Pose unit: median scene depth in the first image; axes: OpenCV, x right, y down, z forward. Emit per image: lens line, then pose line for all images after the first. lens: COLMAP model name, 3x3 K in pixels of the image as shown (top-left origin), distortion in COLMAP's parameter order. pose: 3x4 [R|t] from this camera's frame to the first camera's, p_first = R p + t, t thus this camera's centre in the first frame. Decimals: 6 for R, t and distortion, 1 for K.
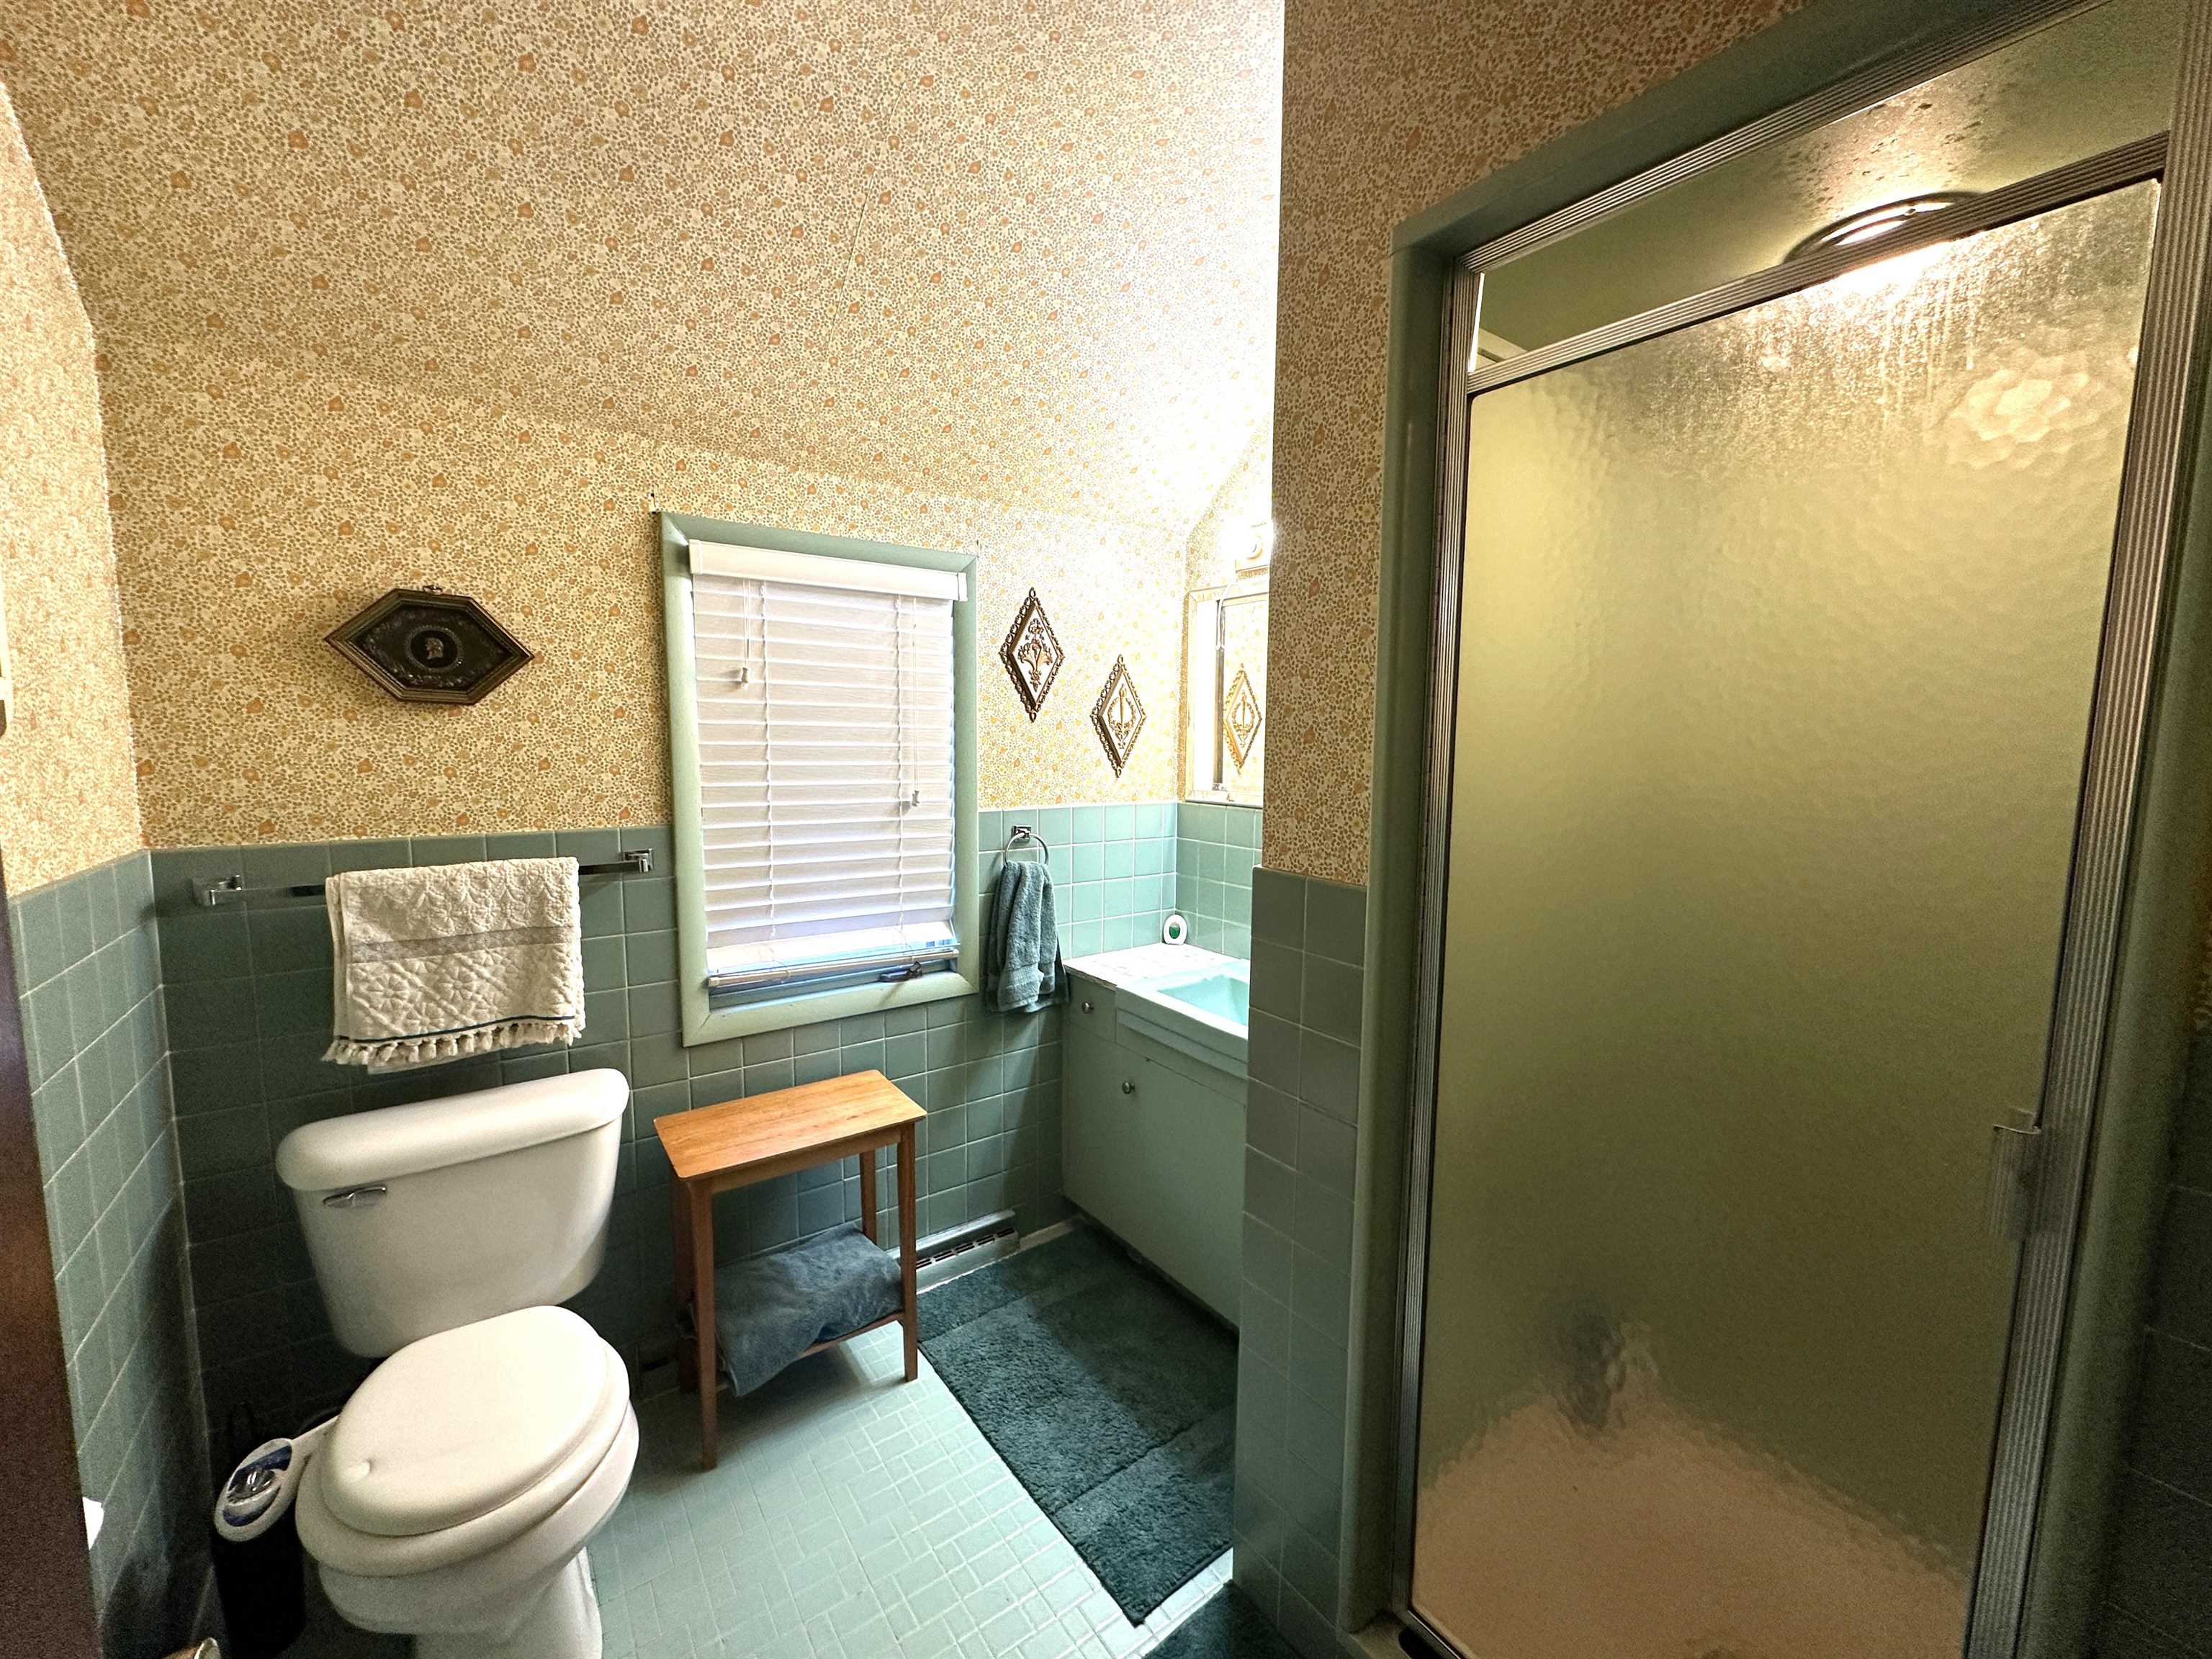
lens RADIAL K [[879.9, 0, 1108.3], [0, 879.9, 829.8], [0, 0, 1]] dist [-0.003367, -0.000048]
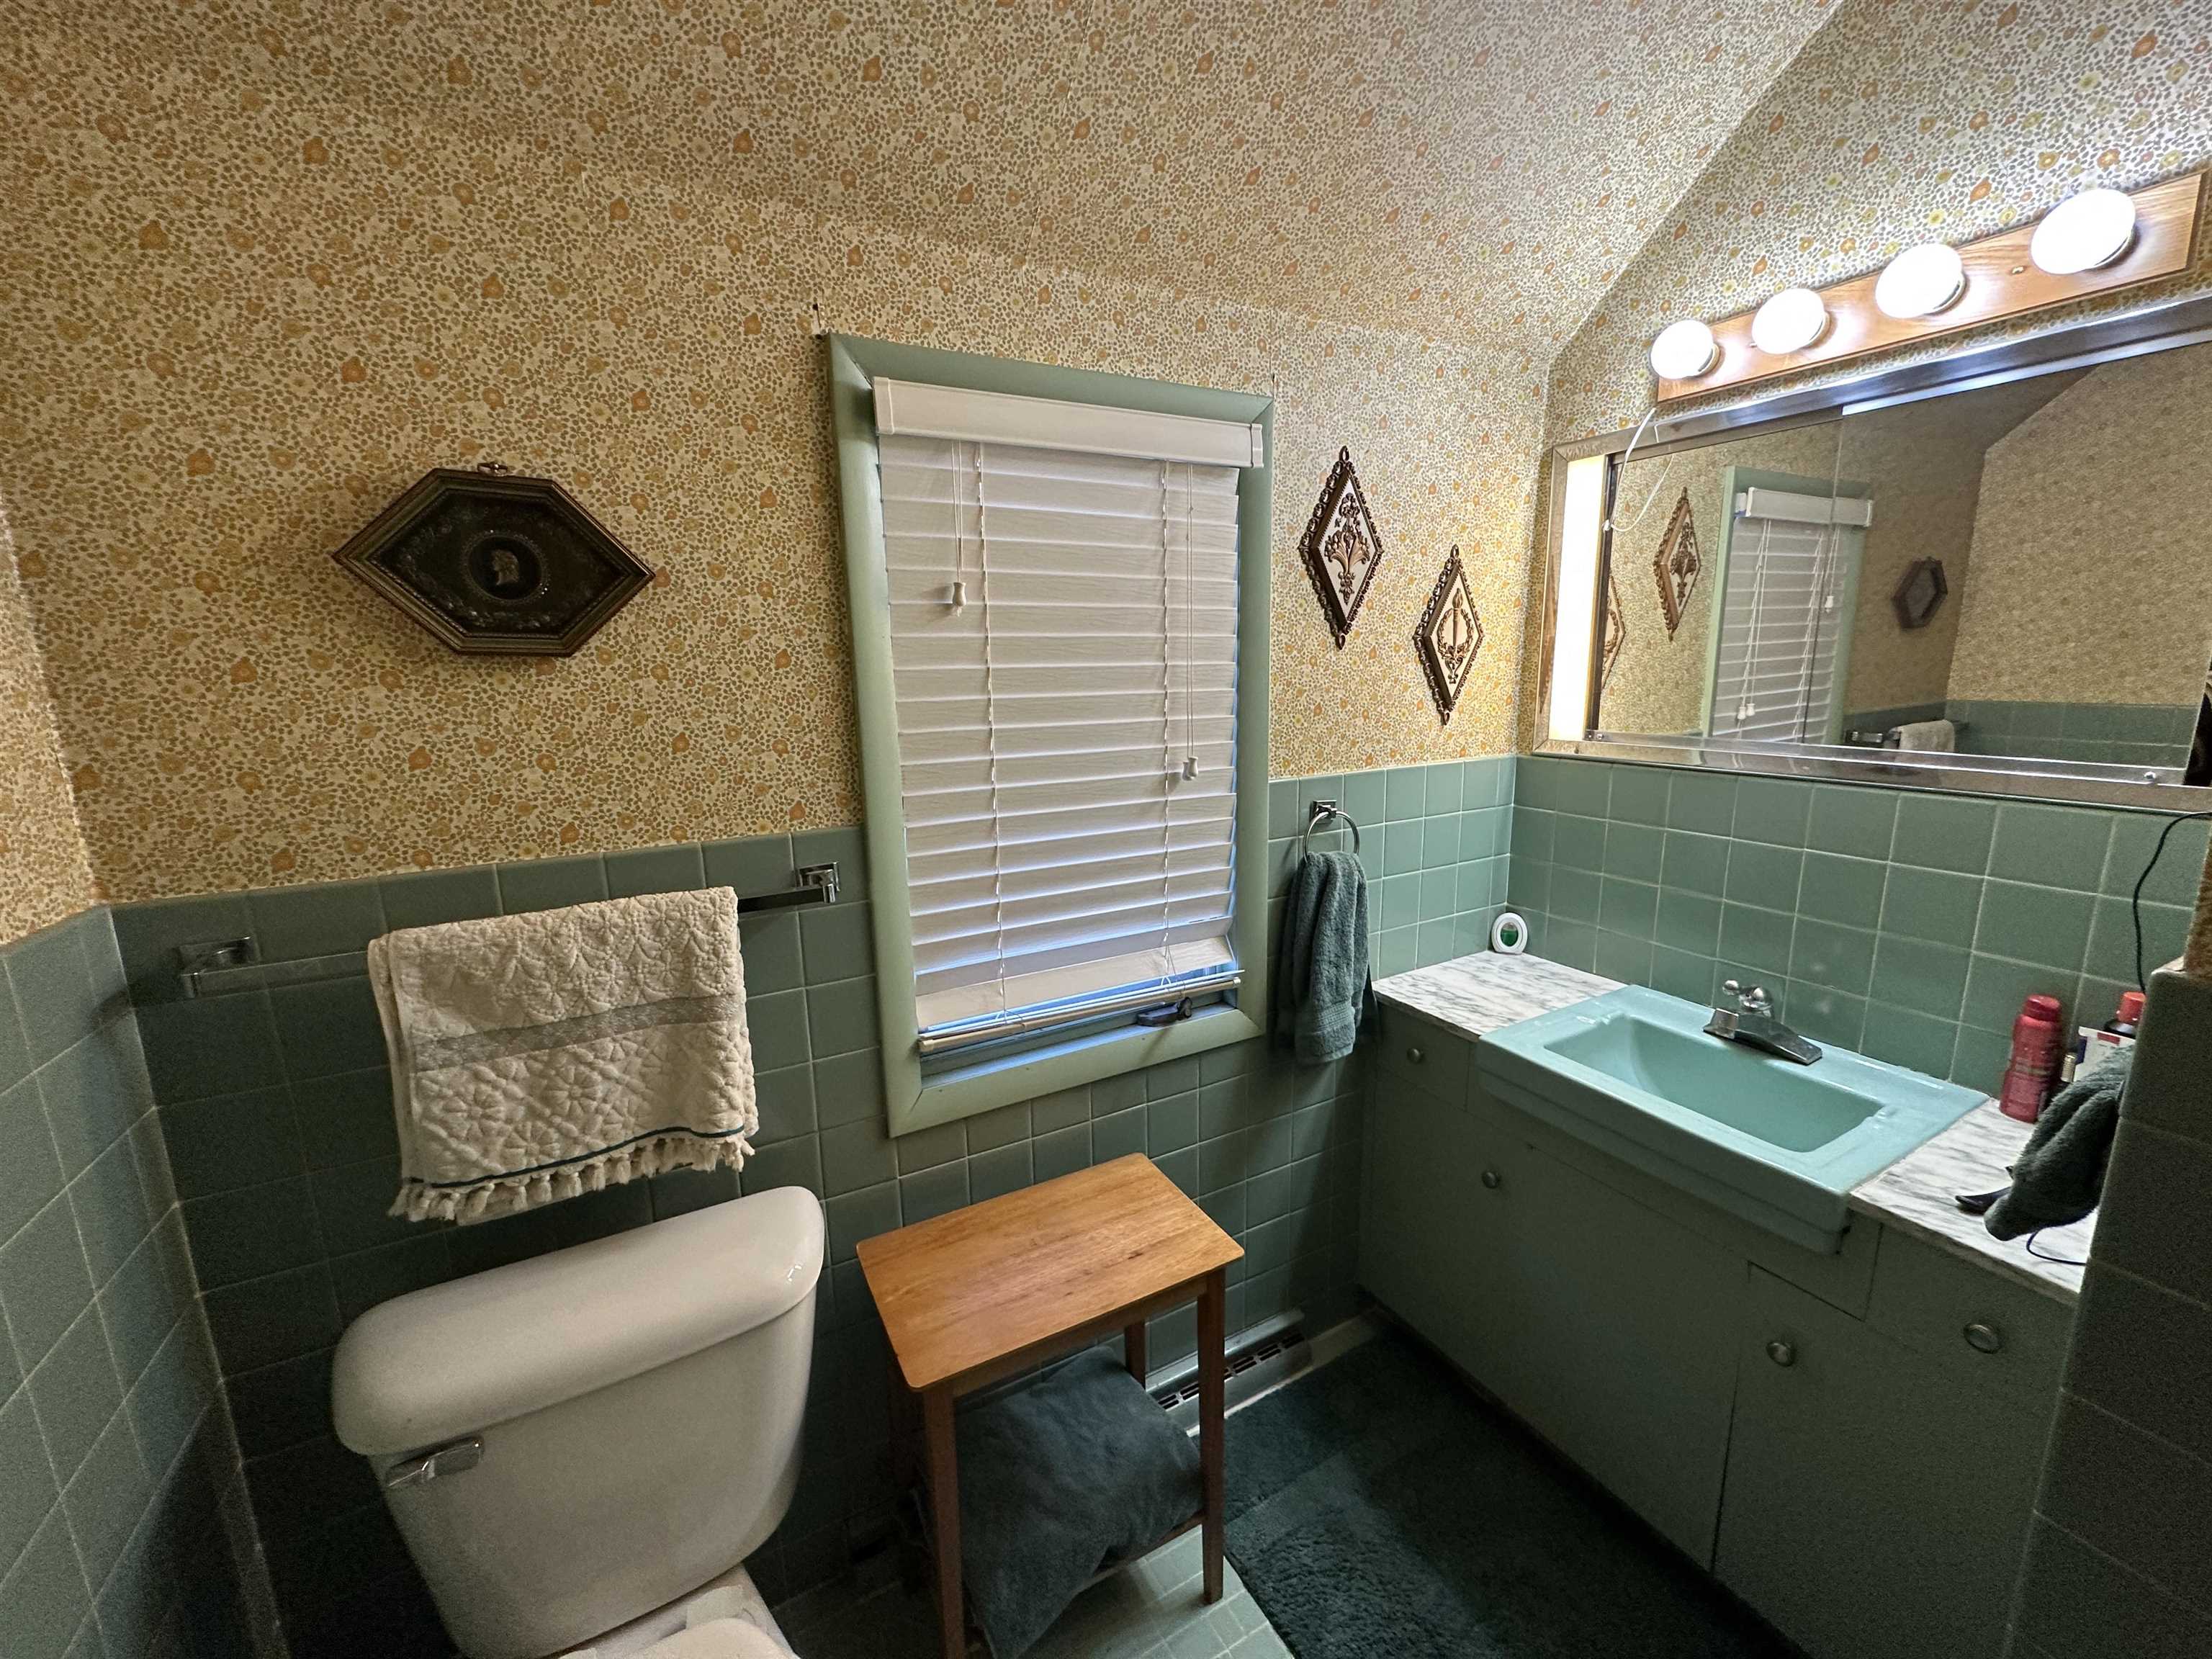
lens RADIAL K [[879.9, 0, 1106.6], [0, 879.9, 827.9], [0, 0, 1]] dist [-0.003367, -0.000048]
pose [[0.990472, -0.007759, -0.137493, -0.222894], [0.019079, 0.996515, 0.081205, -0.055280], [0.136384, -0.083054, 0.987168, 0.367334]]
